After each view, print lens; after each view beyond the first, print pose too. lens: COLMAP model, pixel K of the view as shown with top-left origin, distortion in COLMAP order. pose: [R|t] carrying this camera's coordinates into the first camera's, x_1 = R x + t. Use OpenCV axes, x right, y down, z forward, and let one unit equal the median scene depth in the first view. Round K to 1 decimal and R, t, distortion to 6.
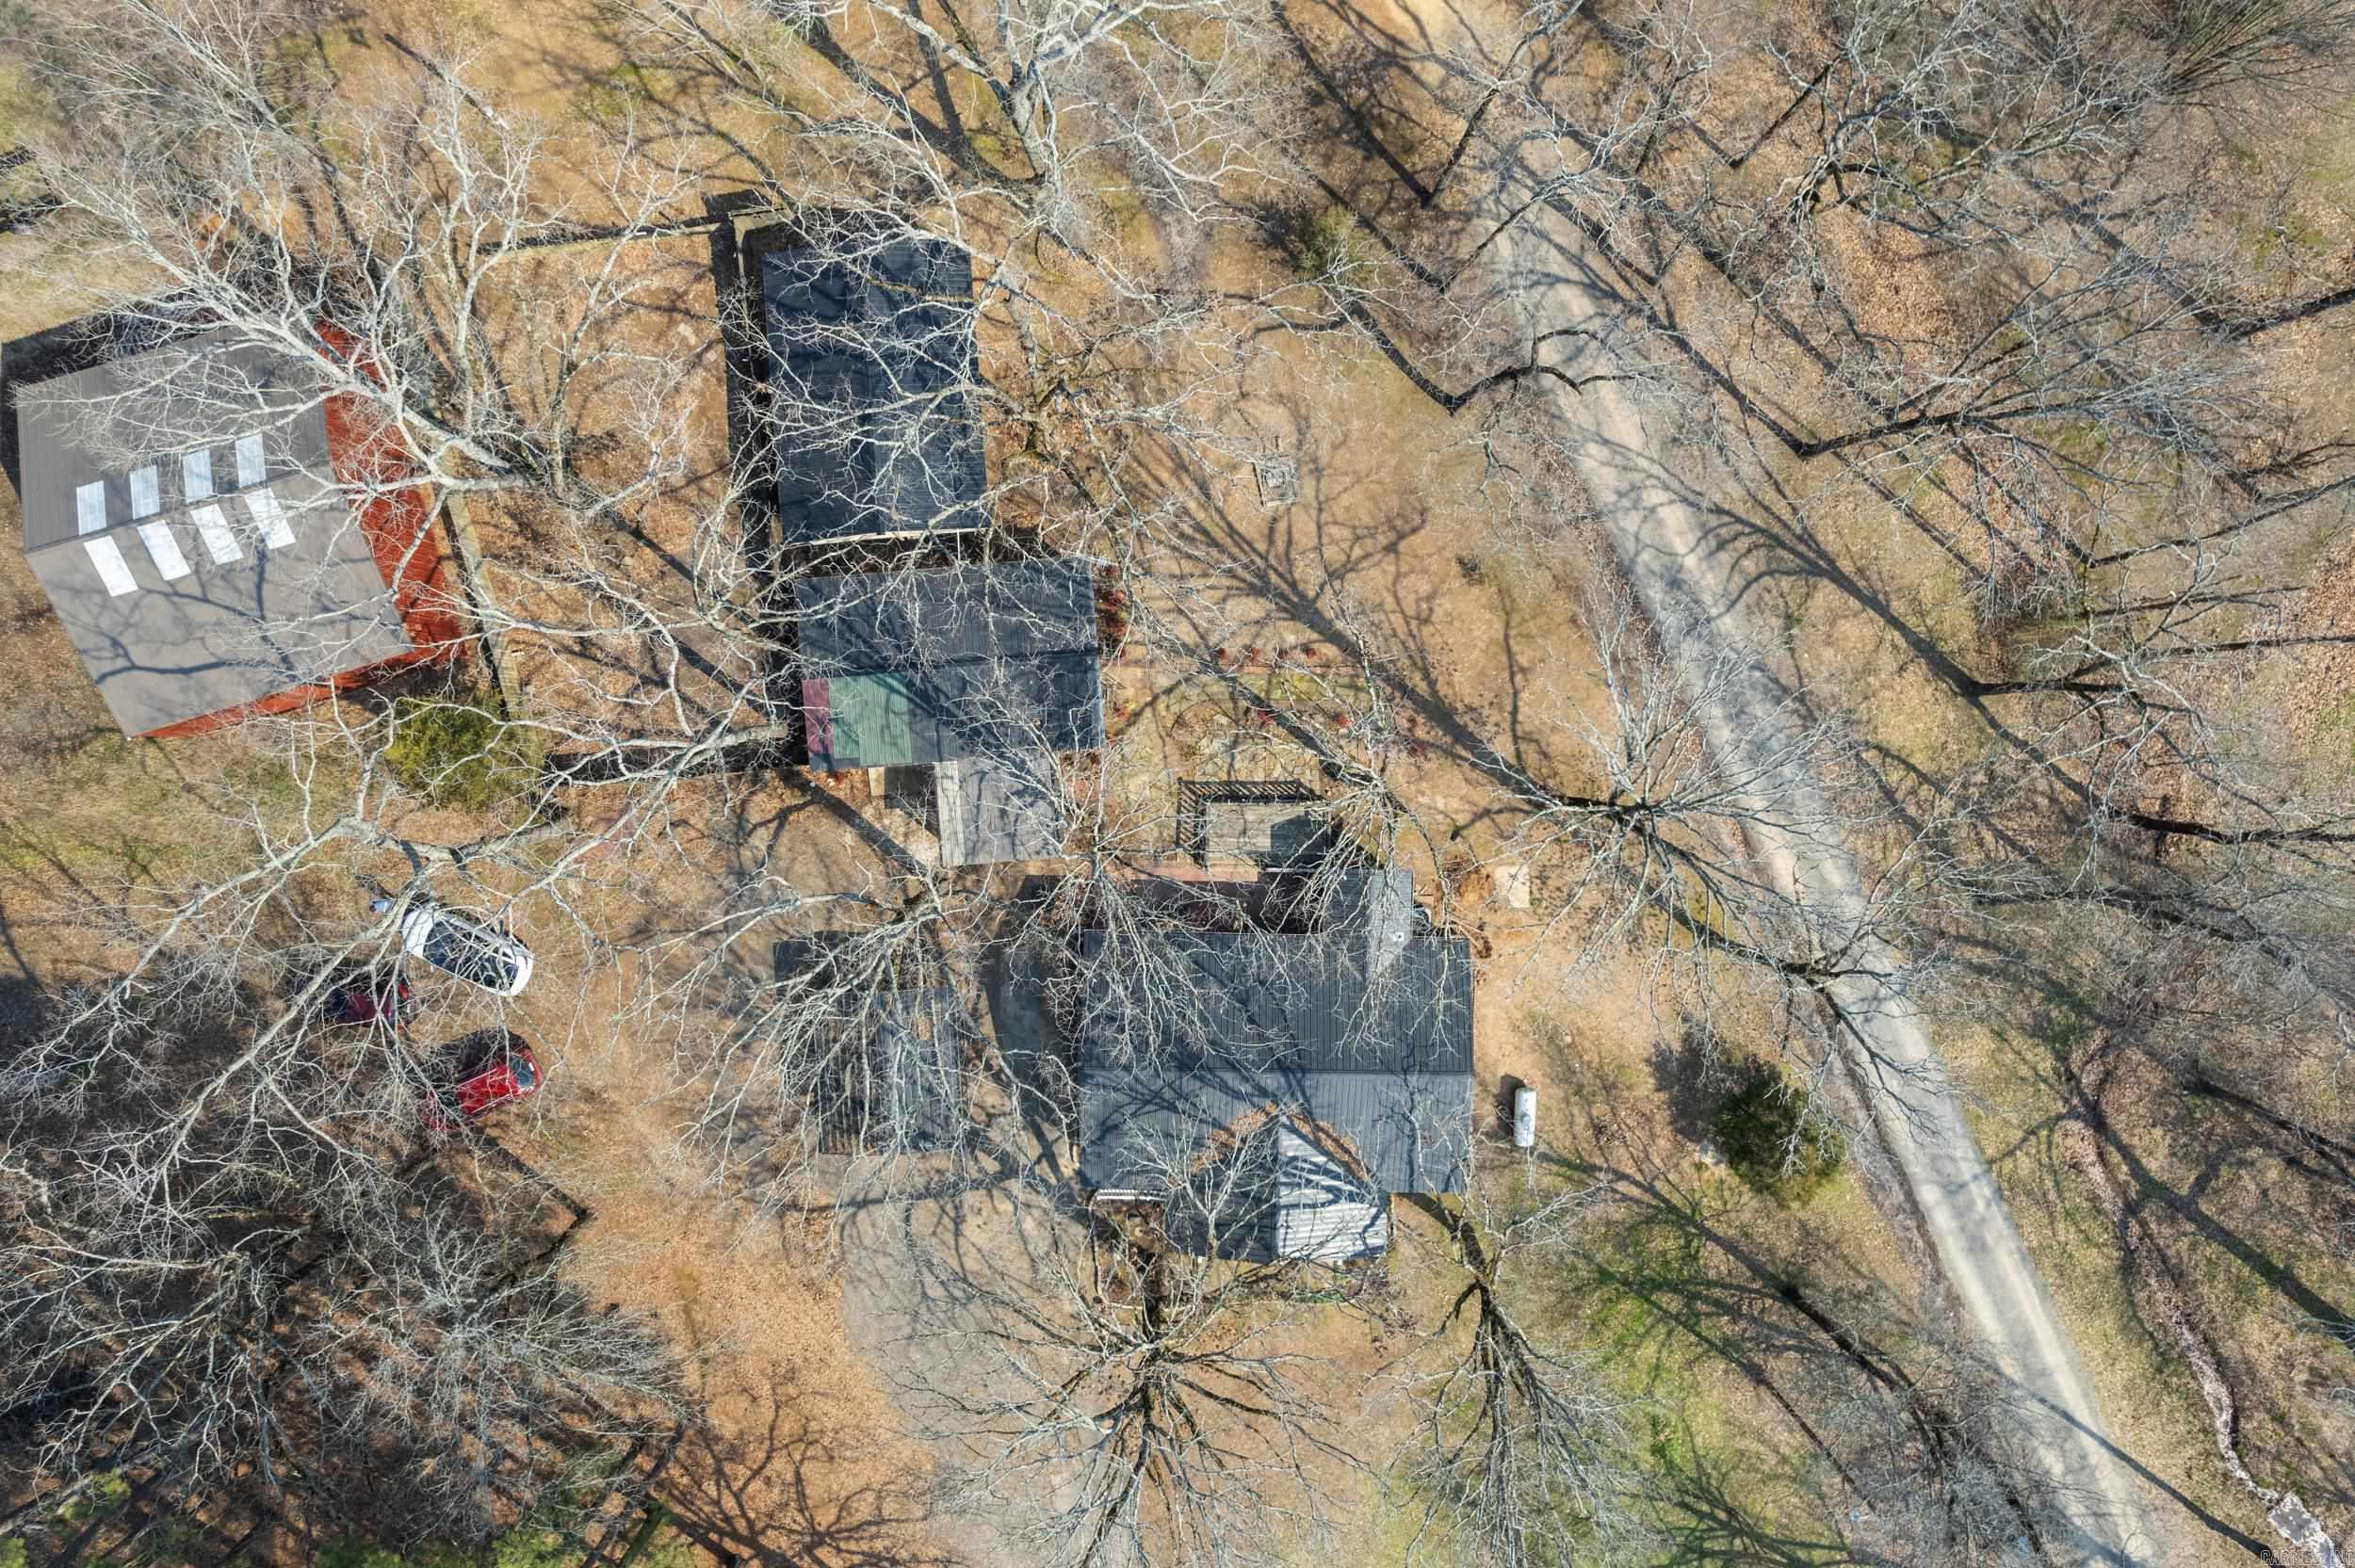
lens RADIAL K [[1512.8, 0, 1190.2], [0, 1512.8, 776.4], [0, 0, 1]] dist [-0.086344, 0.079765]
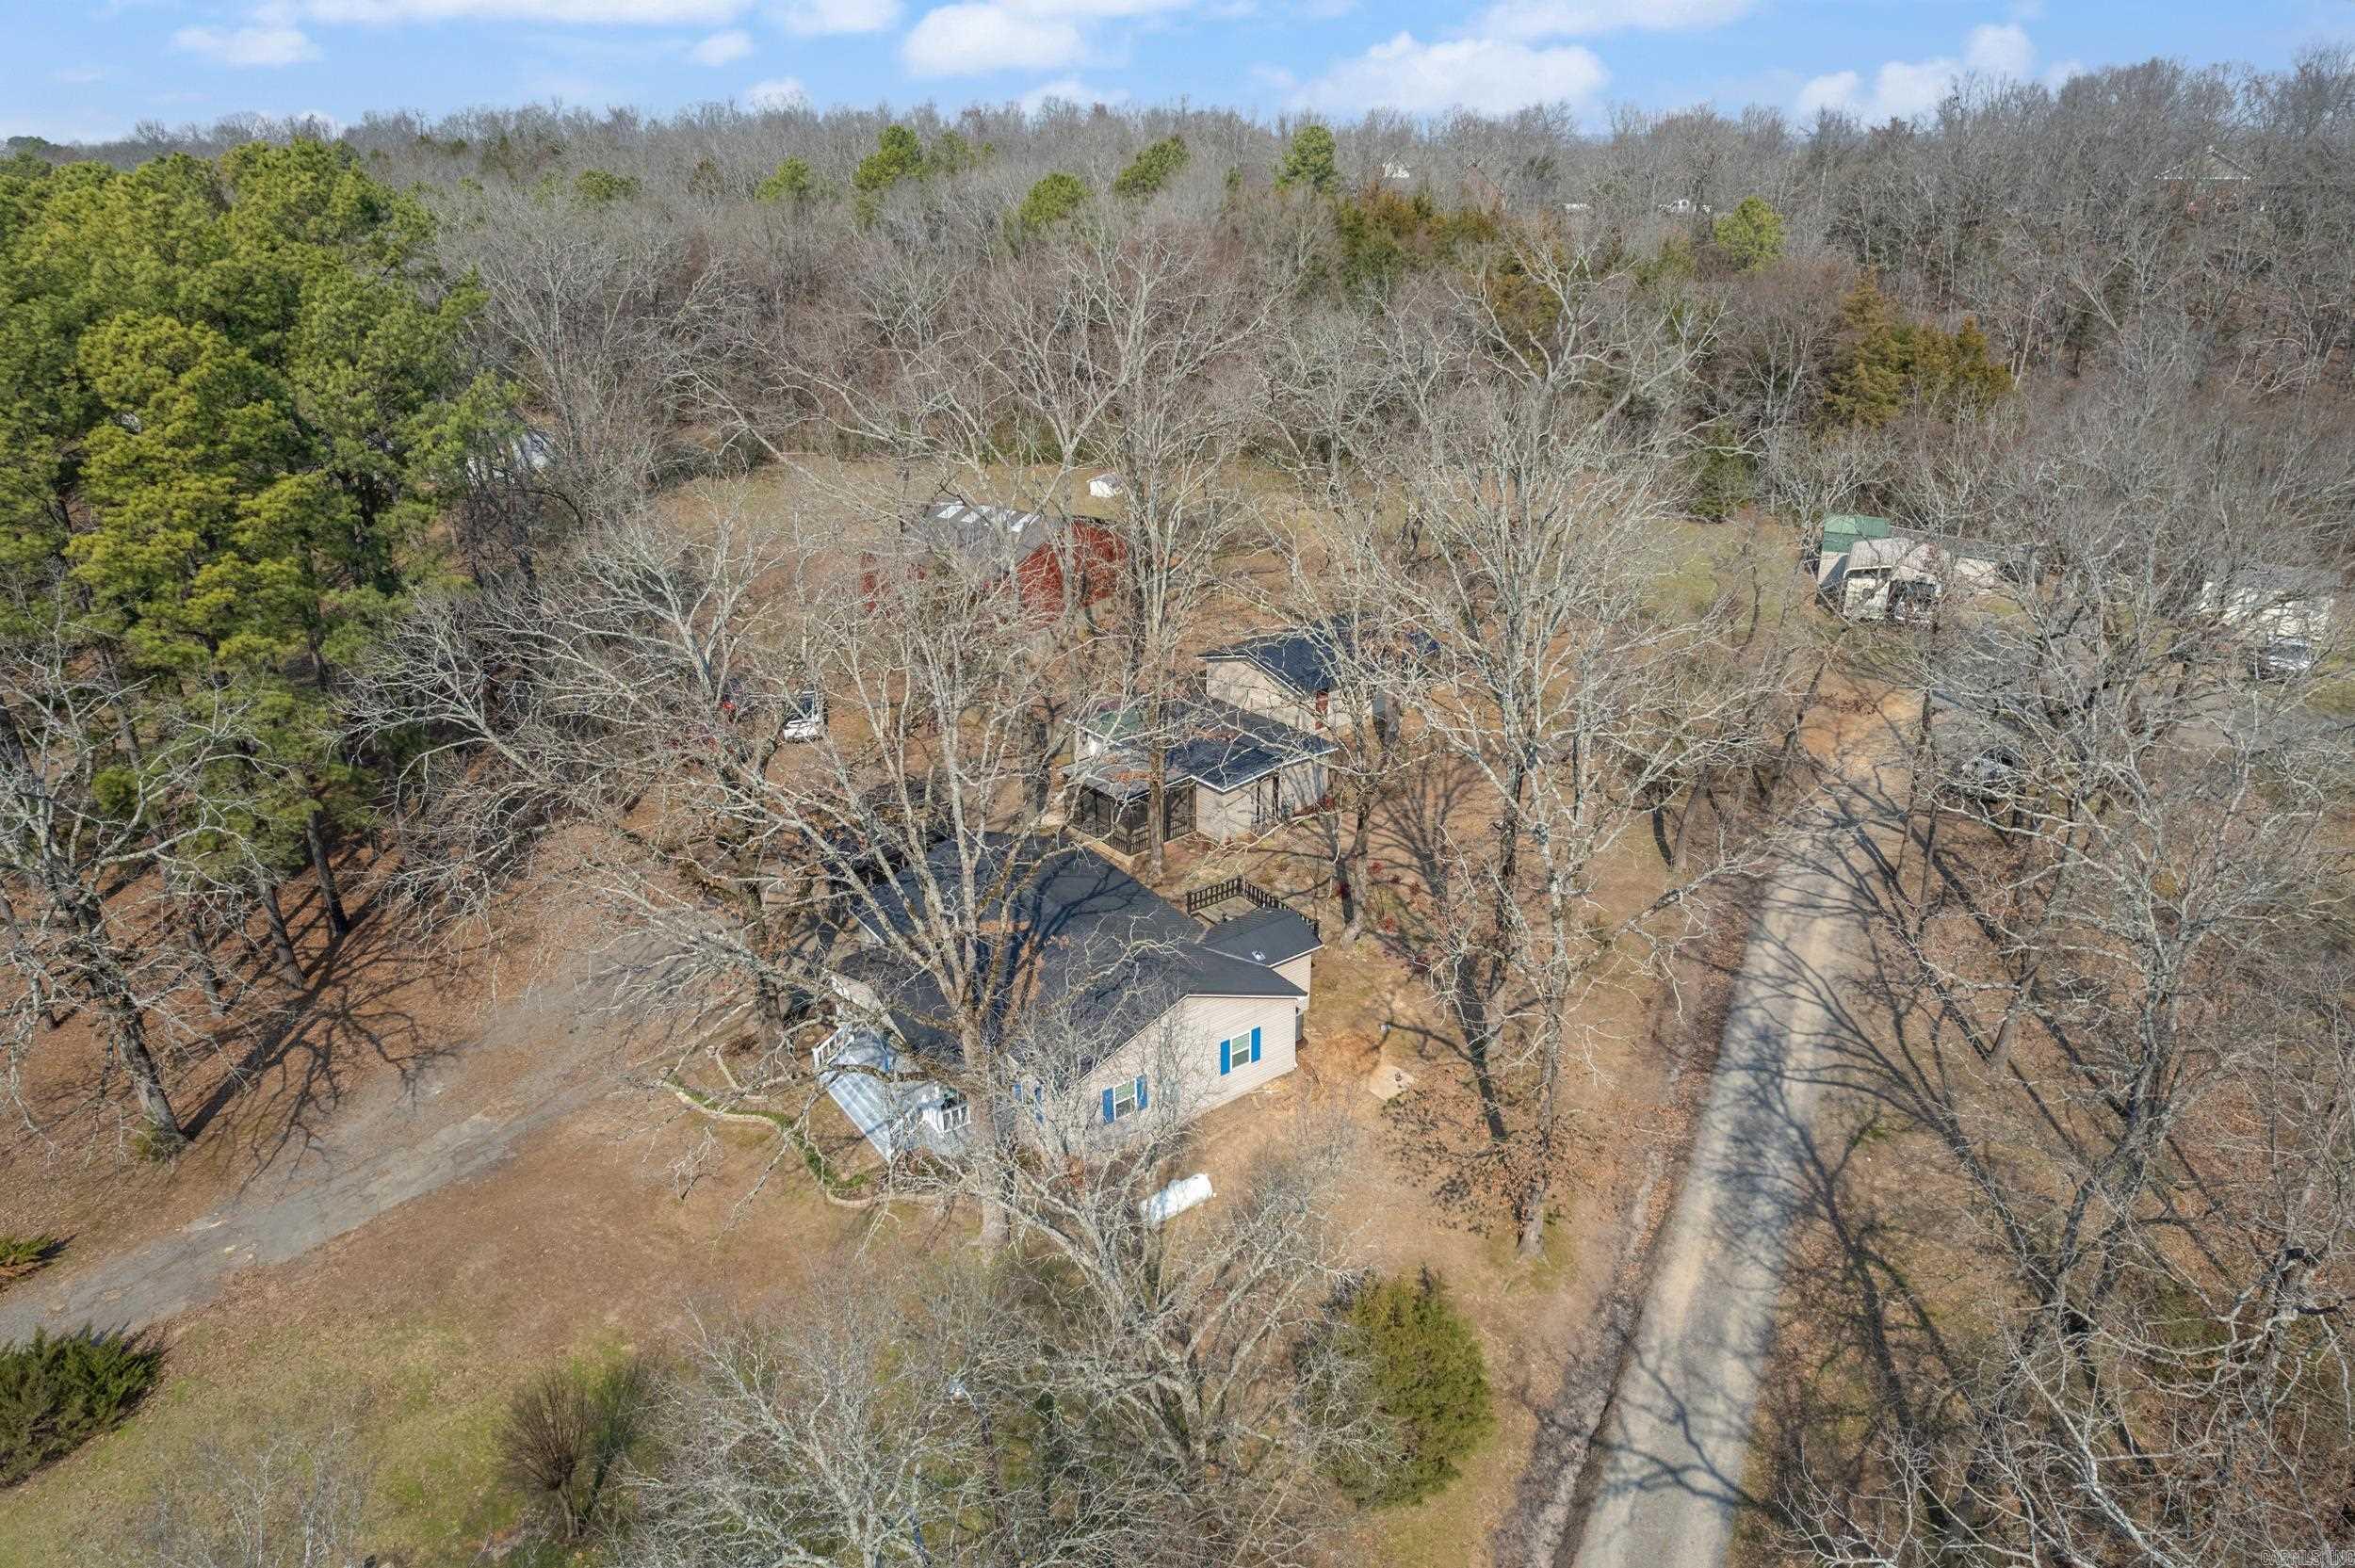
lens RADIAL K [[1512.8, 0, 1190.2], [0, 1512.8, 776.4], [0, 0, 1]] dist [-0.086344, 0.079765]
pose [[0.601684, 0.305572, -0.737972, 0.722249], [-0.798697, 0.221285, -0.559567, 0.597349], [-0.007686, 0.926099, 0.377203, 0.535880]]
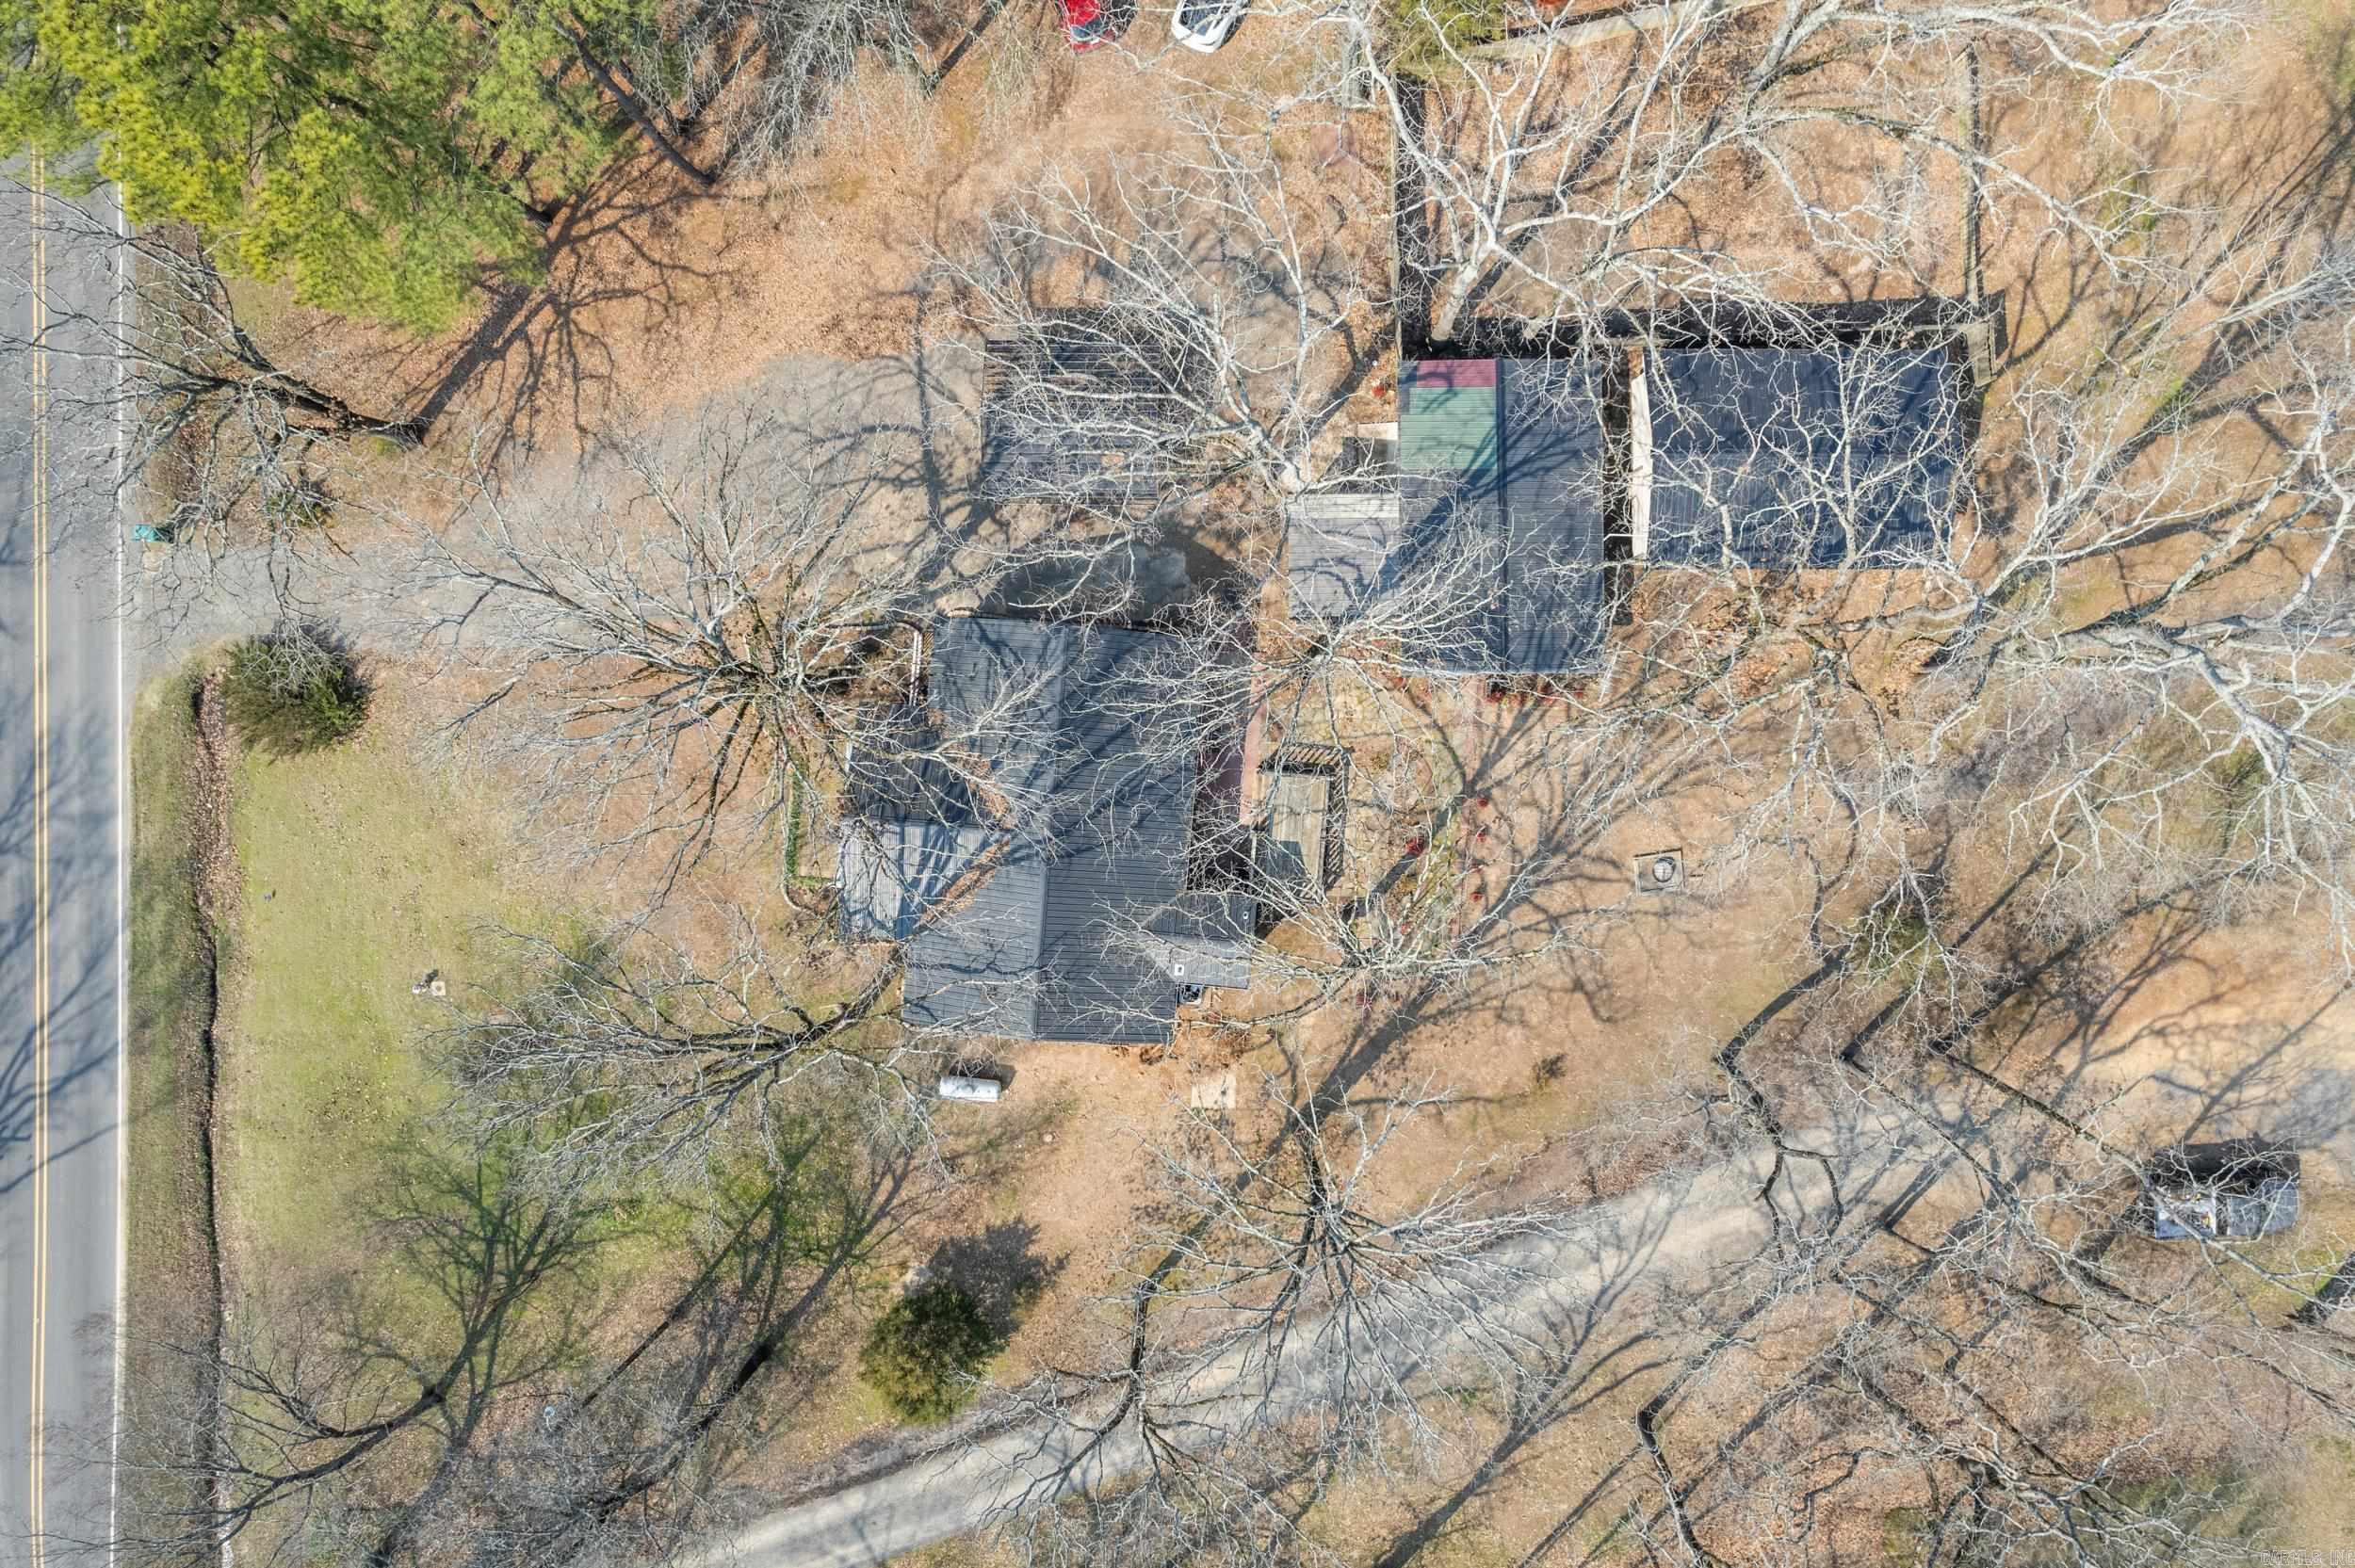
lens RADIAL K [[1512.8, 0, 1190.2], [0, 1512.8, 776.4], [0, 0, 1]] dist [-0.086344, 0.079765]
pose [[-0.067000, 0.997551, 0.020075, -0.001831], [-0.997701, -0.066778, -0.011512, 0.113596], [-0.010143, -0.020800, 0.999732, 0.051988]]
